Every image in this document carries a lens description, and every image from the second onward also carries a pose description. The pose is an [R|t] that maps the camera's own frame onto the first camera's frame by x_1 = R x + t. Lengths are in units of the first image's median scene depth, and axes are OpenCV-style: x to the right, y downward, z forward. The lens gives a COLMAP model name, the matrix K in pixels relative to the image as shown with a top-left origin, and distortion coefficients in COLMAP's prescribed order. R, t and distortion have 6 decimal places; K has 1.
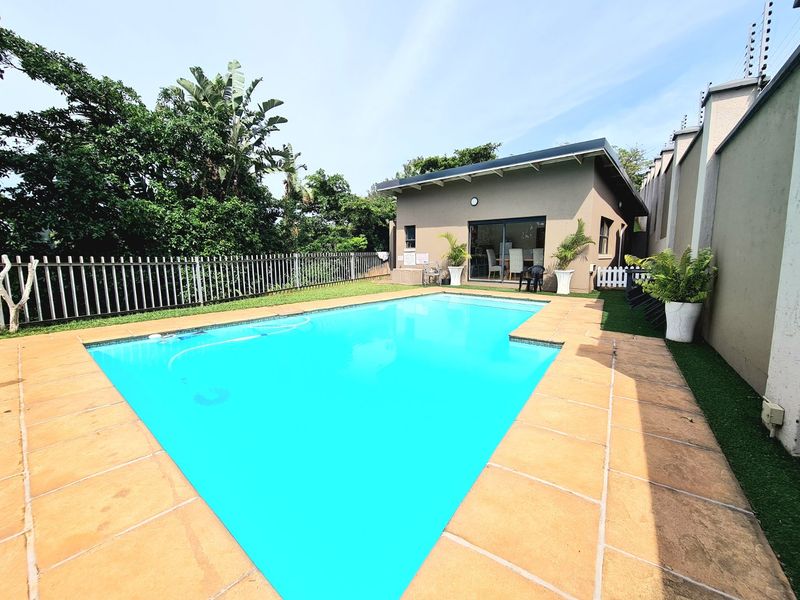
lens RADIAL K [[328.8, 0, 400.0], [0, 328.8, 300.0], [0, 0, 1]] dist [0.001084, -0.000050]
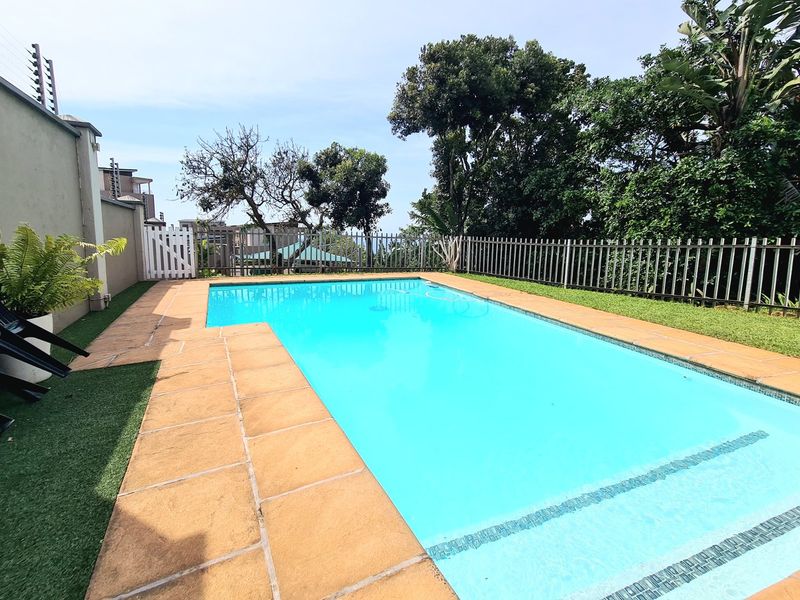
lens RADIAL K [[328.8, 0, 400.0], [0, 328.8, 300.0], [0, 0, 1]] dist [0.001084, -0.000050]
pose [[-0.436713, 0.171323, -0.883136, 0.491760], [-0.122407, 0.961251, 0.247007, -0.119990], [0.891234, 0.215973, -0.398820, 0.843212]]
